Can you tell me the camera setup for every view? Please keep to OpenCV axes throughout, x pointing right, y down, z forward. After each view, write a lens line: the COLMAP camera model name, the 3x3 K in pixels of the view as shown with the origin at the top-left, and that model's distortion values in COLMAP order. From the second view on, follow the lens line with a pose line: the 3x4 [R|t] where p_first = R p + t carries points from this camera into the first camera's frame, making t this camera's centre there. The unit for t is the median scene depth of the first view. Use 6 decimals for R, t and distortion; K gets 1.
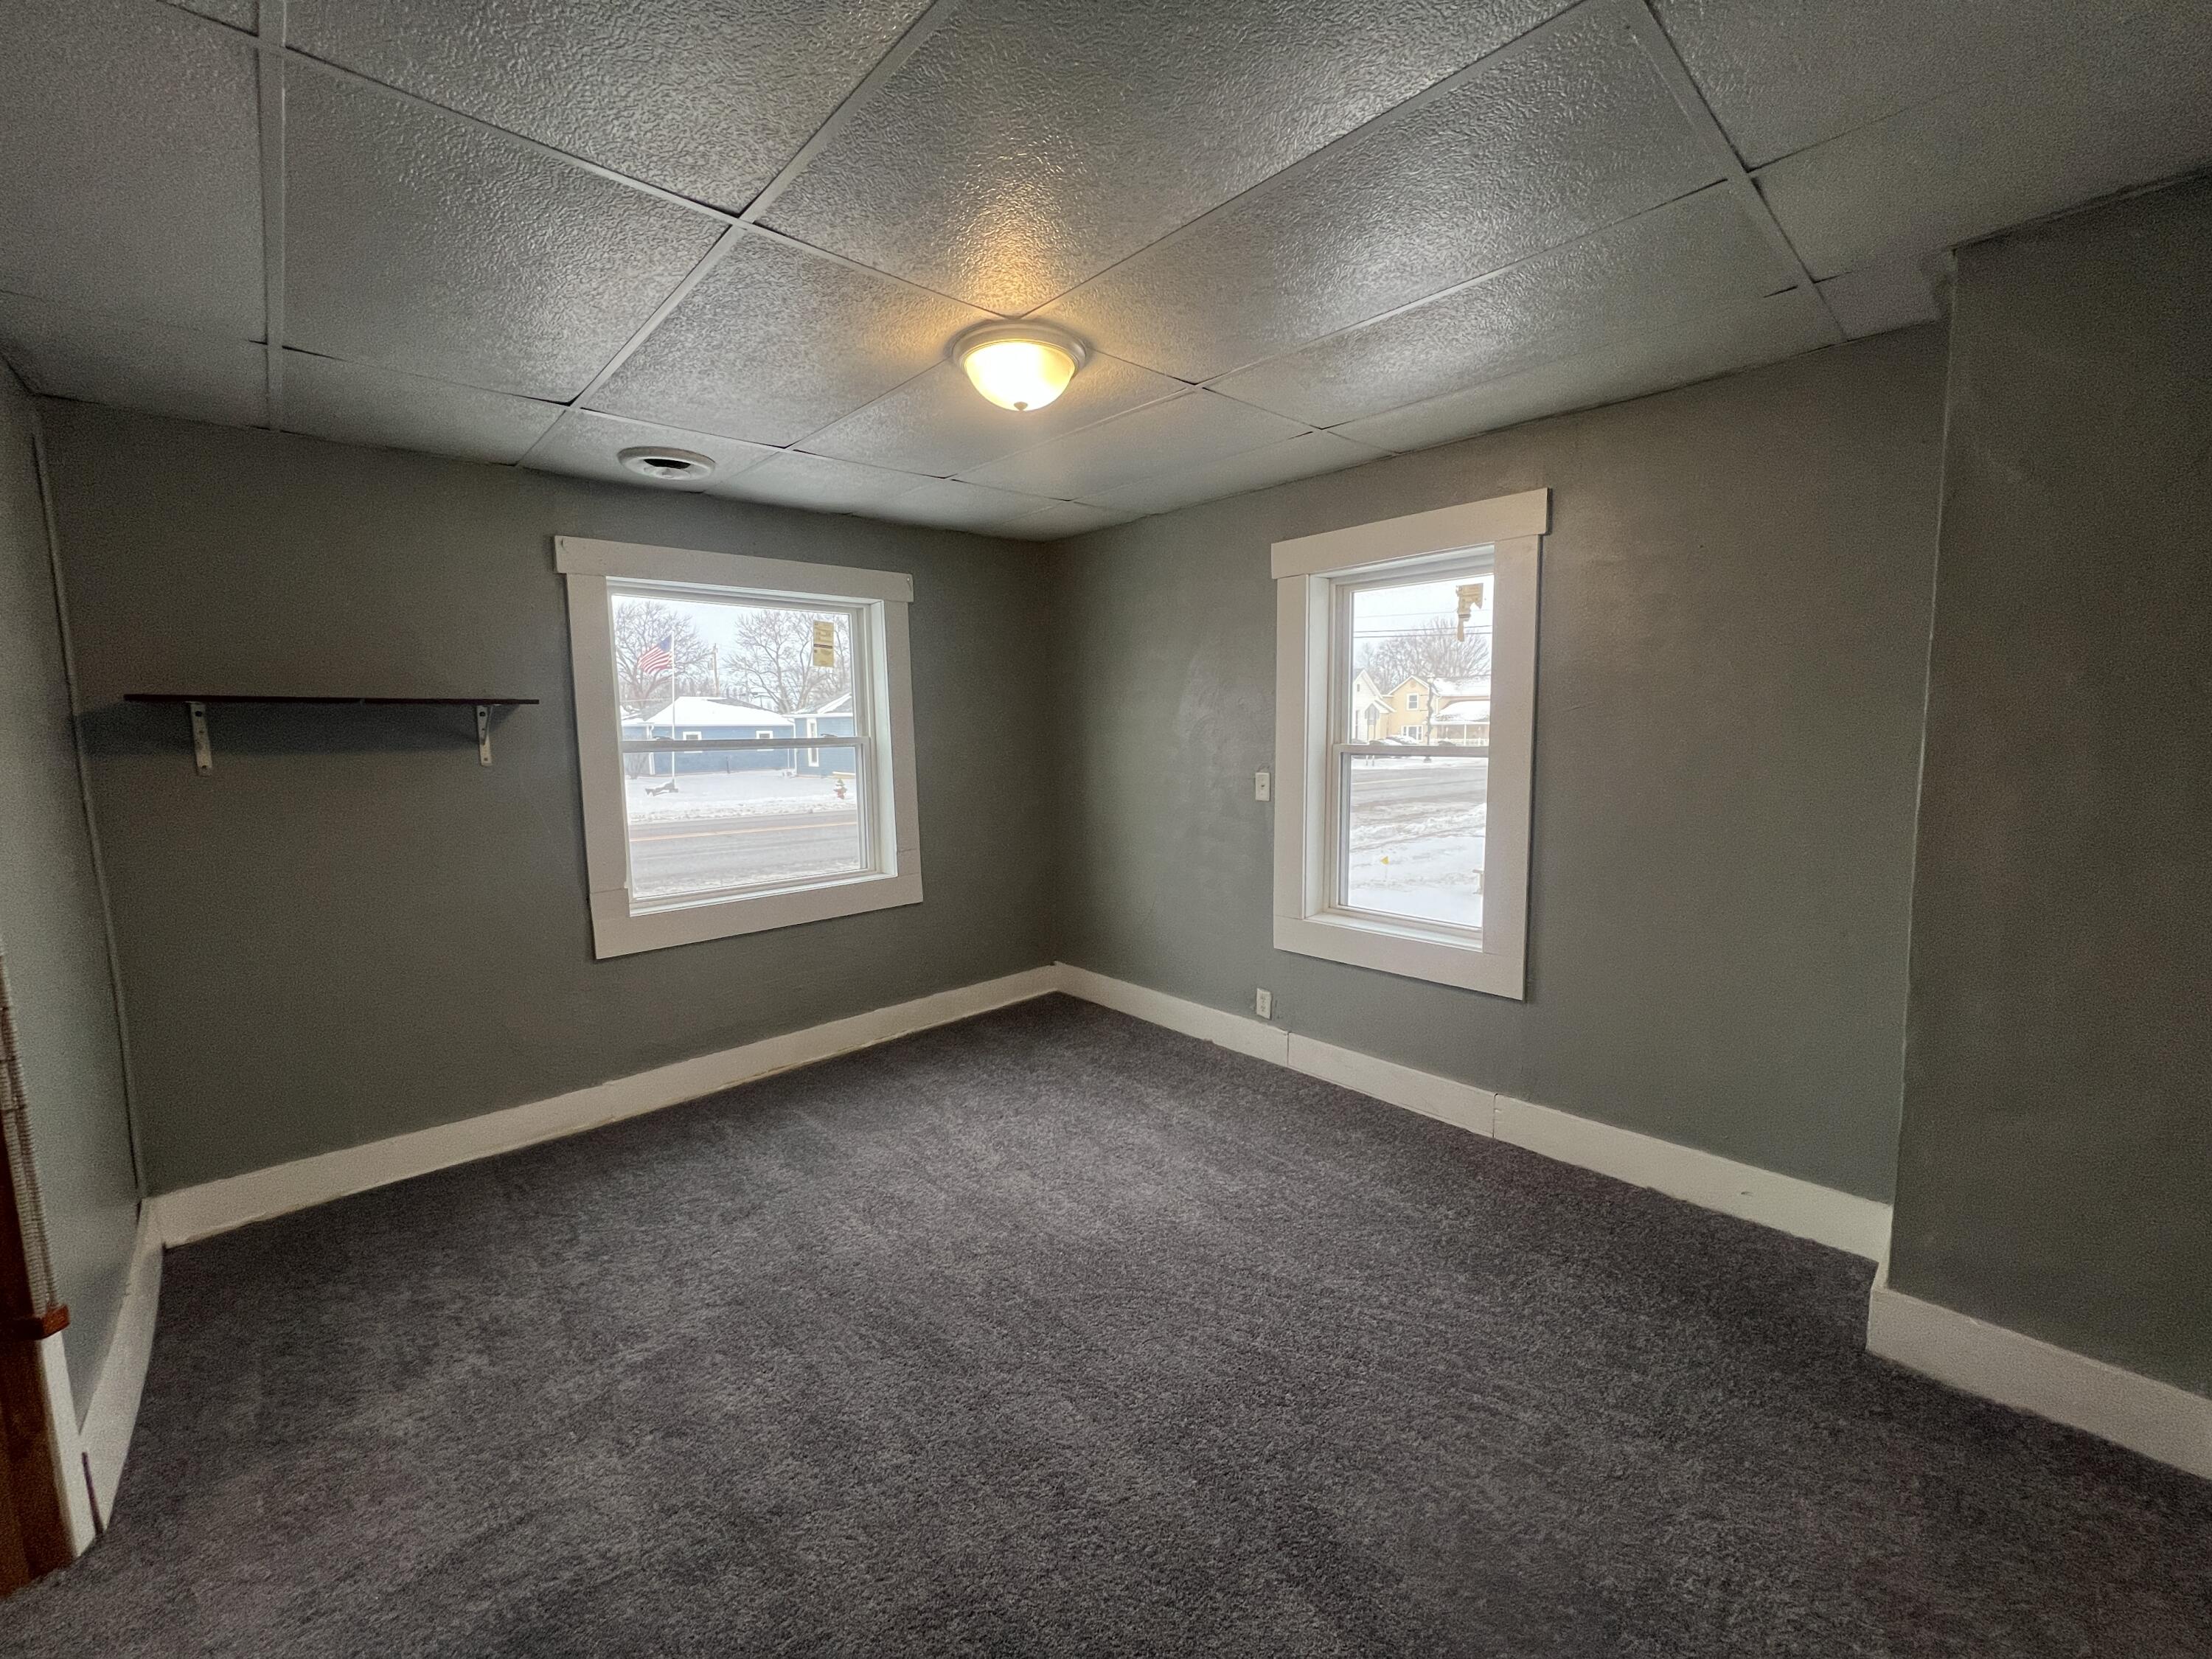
lens RADIAL K [[882.7, 0, 1101.5], [0, 882.7, 822.3], [0, 0, 1]] dist [-0.001362, -0.000158]
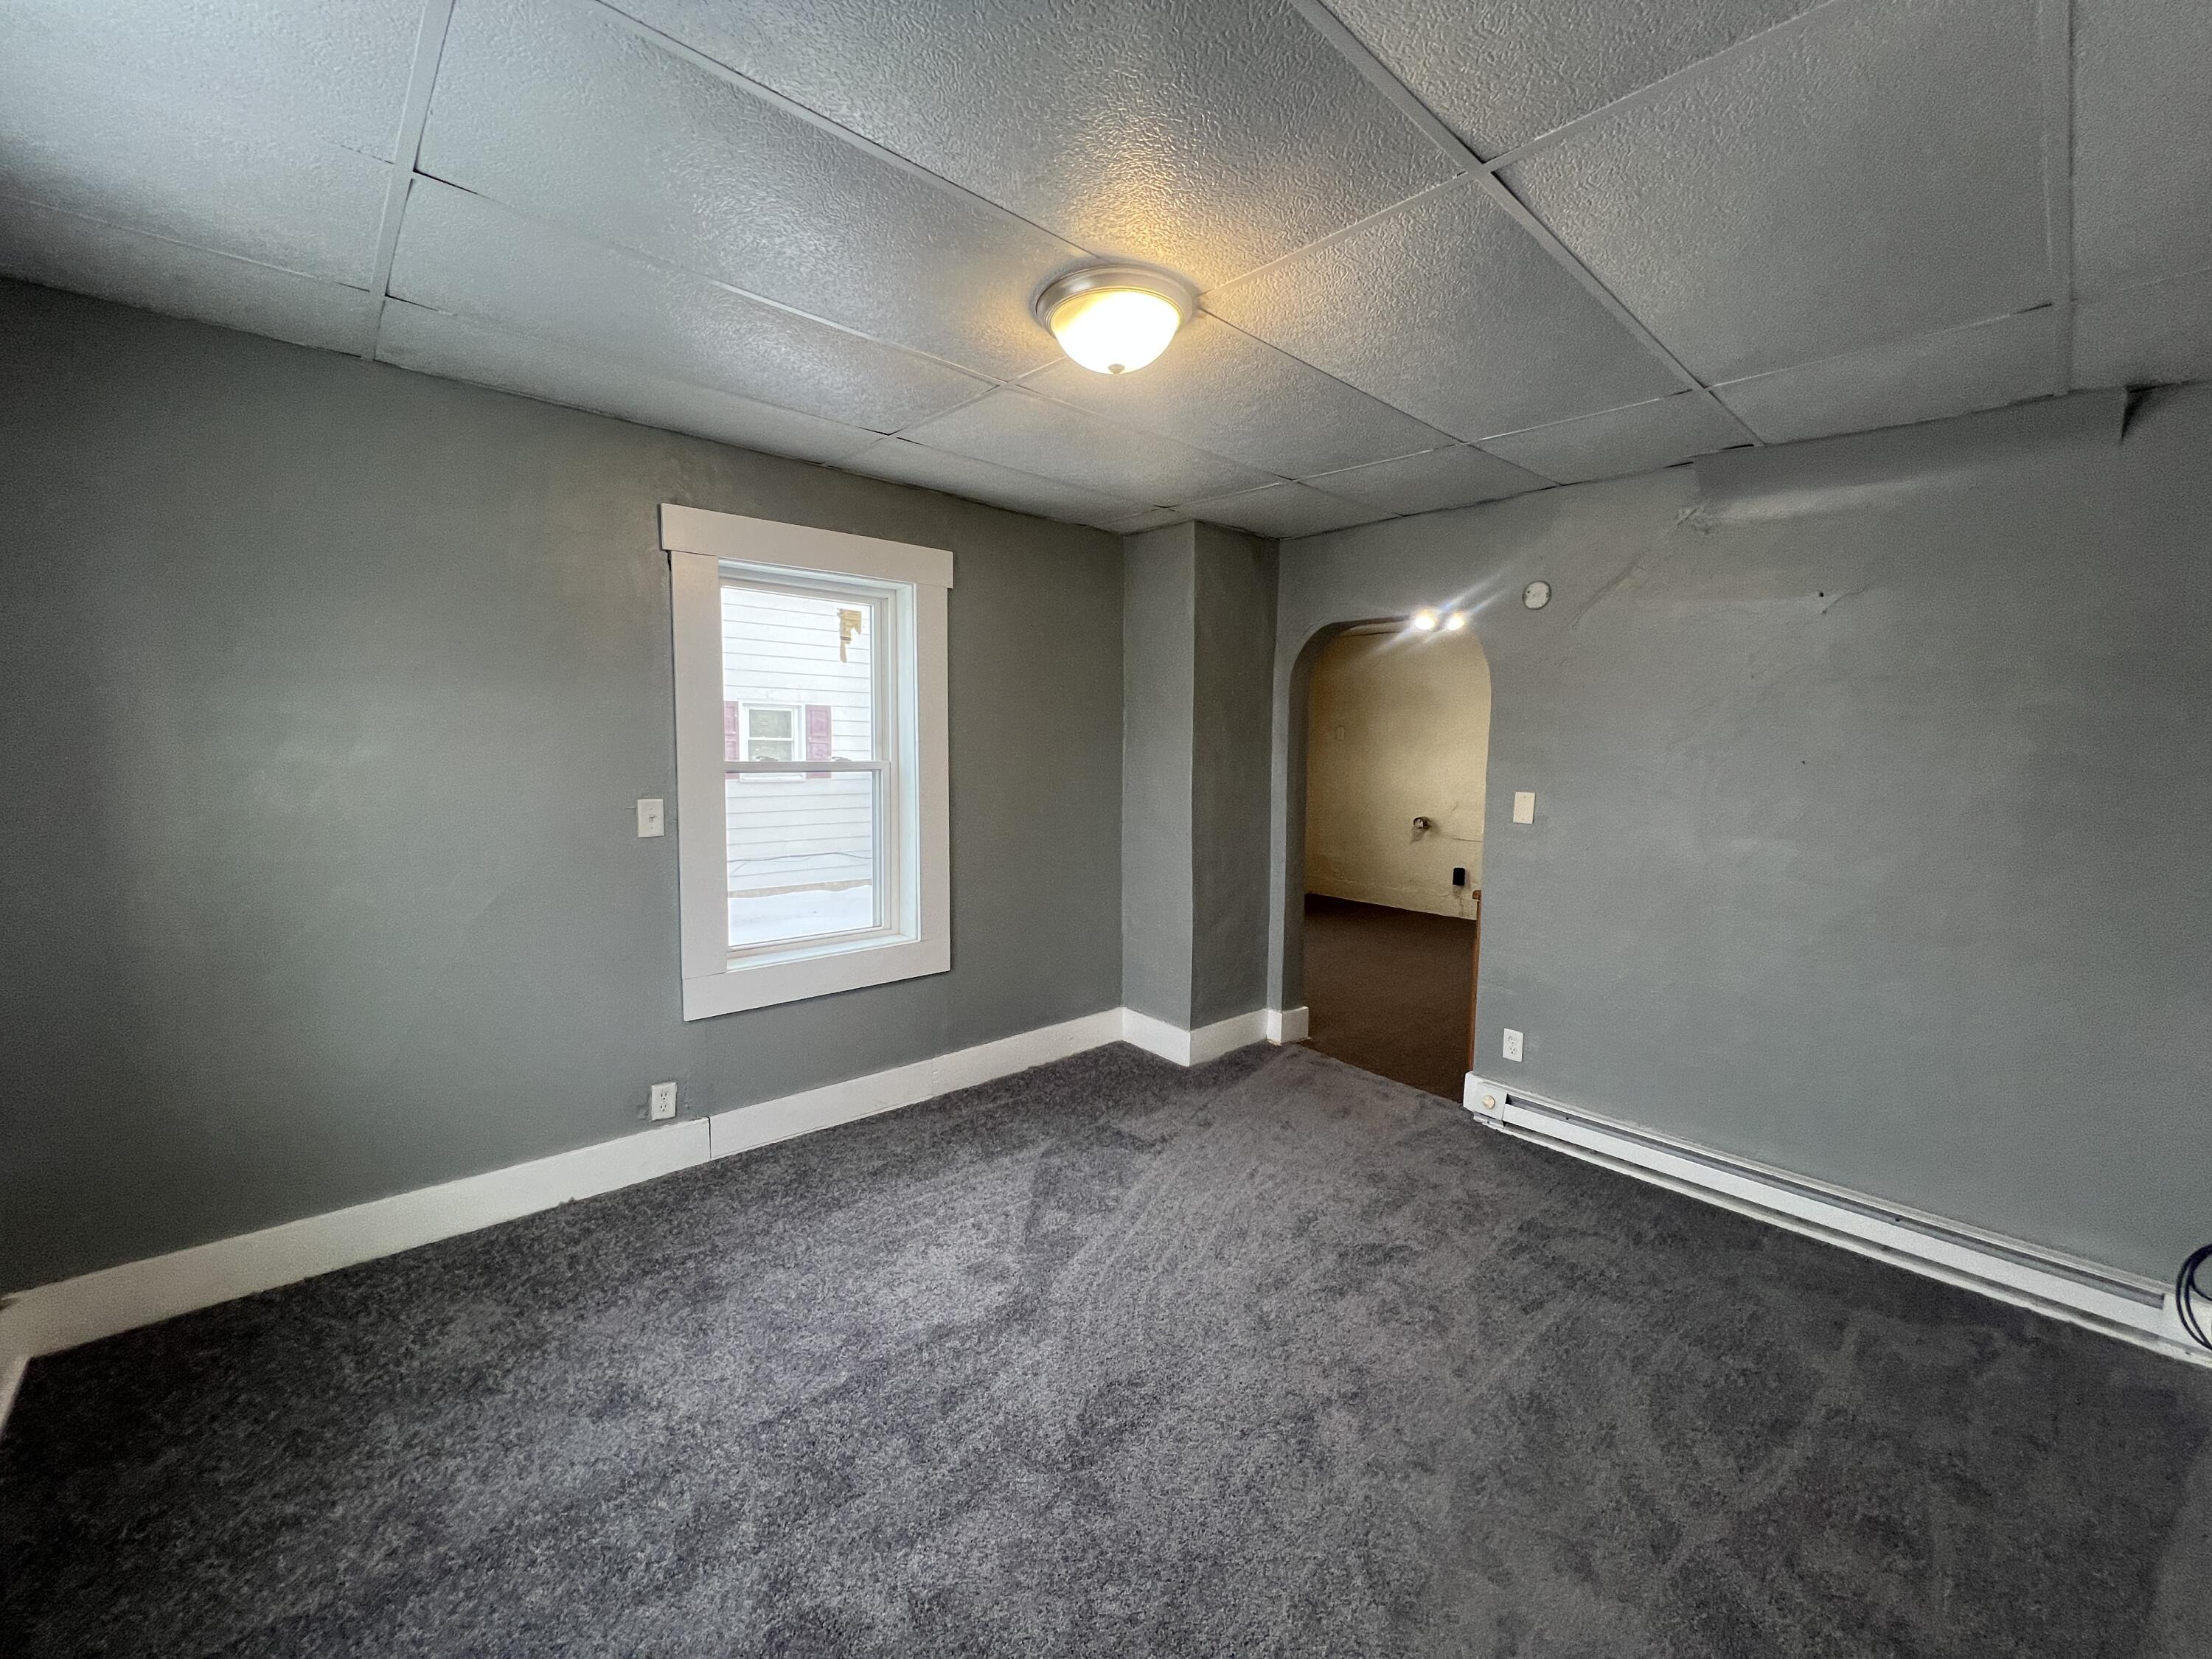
lens RADIAL K [[882.7, 0, 1101.5], [0, 882.7, 822.3], [0, 0, 1]] dist [-0.001362, -0.000158]
pose [[0.012391, -0.079119, 0.996788, -0.608971], [0.093096, 0.992626, 0.077632, -0.063997], [-0.995580, 0.091835, 0.019665, 0.645545]]
